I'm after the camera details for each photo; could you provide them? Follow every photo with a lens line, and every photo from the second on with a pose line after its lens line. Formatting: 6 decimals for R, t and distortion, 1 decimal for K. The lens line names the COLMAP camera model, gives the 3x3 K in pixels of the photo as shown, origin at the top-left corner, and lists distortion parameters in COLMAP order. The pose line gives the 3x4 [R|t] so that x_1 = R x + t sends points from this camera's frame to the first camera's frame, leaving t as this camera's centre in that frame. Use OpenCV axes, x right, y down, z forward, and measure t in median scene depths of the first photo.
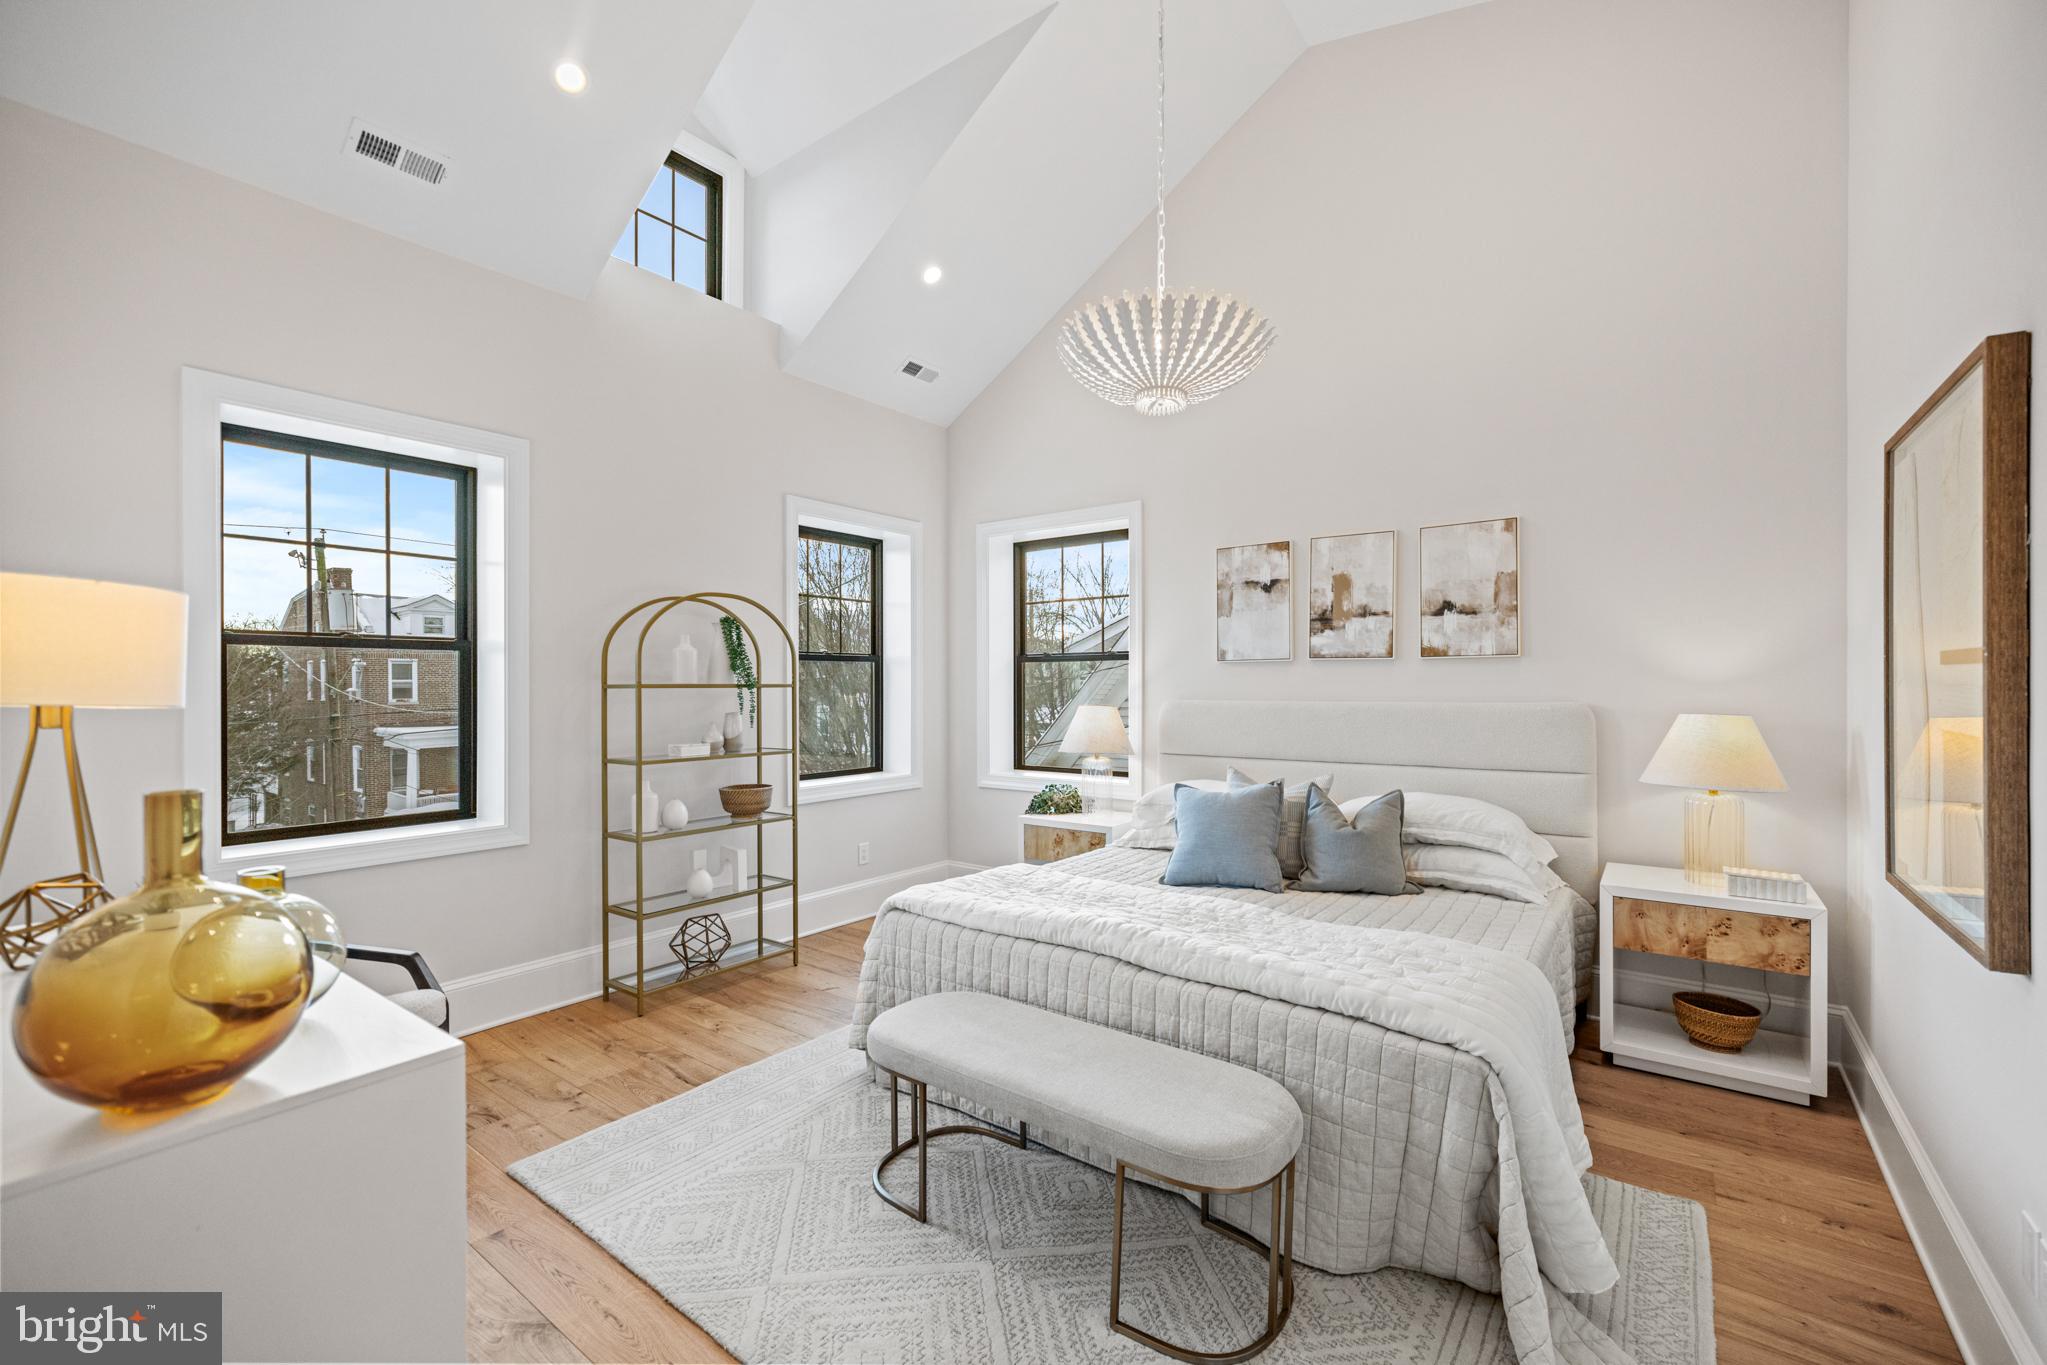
lens RADIAL K [[836.7, 0, 1035.8], [0, 836.7, 678.6], [0, 0, 1]] dist [0.002935, -0.000495]
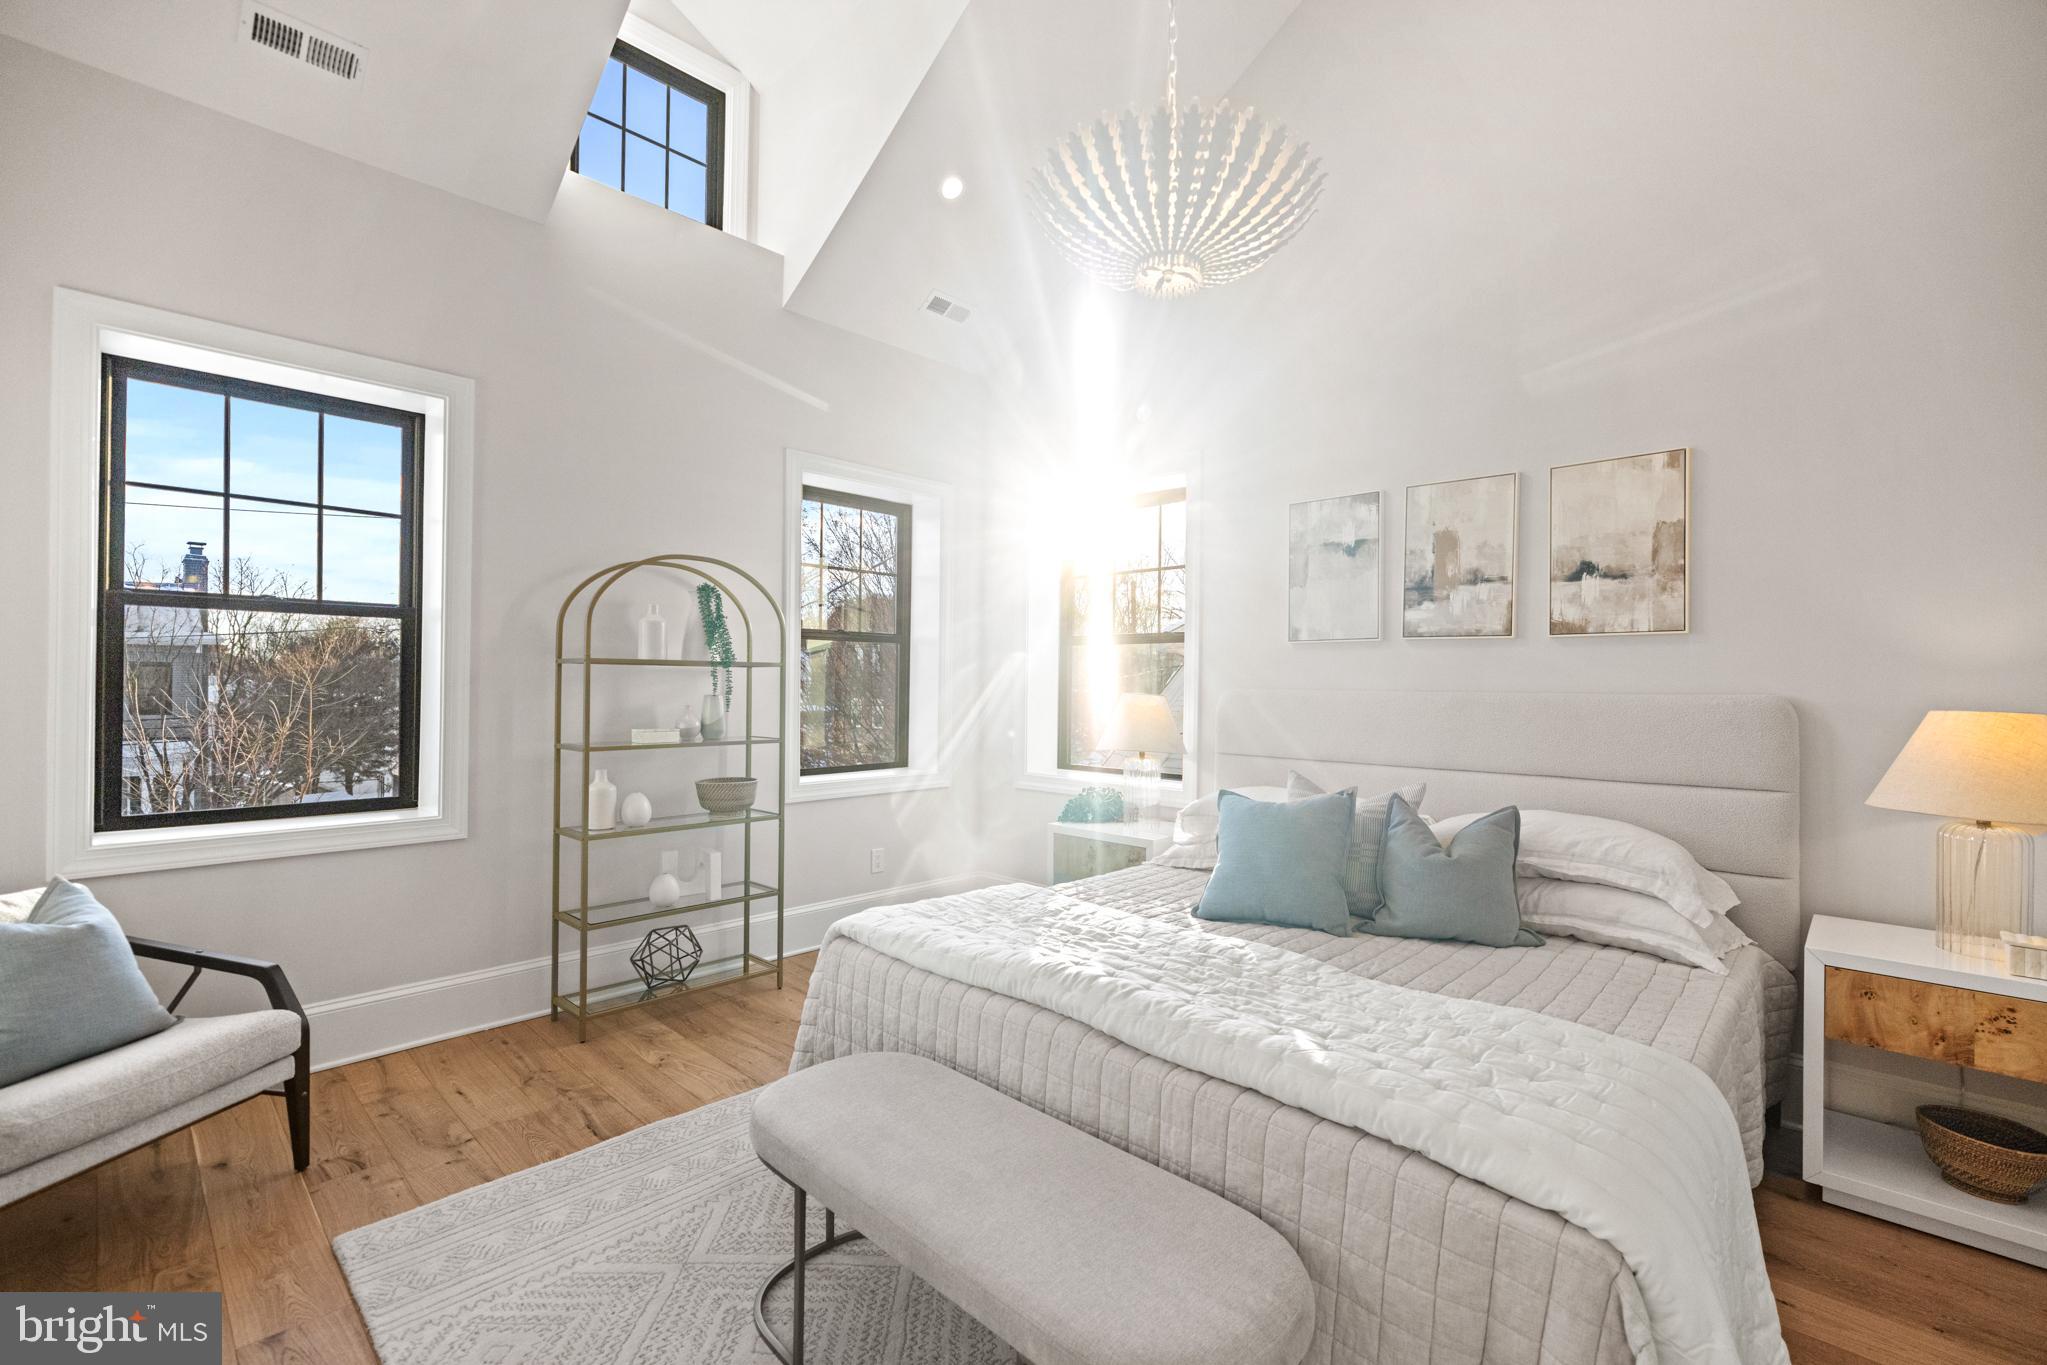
lens RADIAL K [[885.0, 0, 1030.1], [0, 885.0, 672.2], [0, 0, 1]] dist [0.002597, -0.000562]
pose [[0.992989, 0.011757, -0.117624, 0.098081], [-0.011989, 0.999927, -0.001266, 0.018875], [0.117601, 0.002667, 0.993057, 0.161515]]
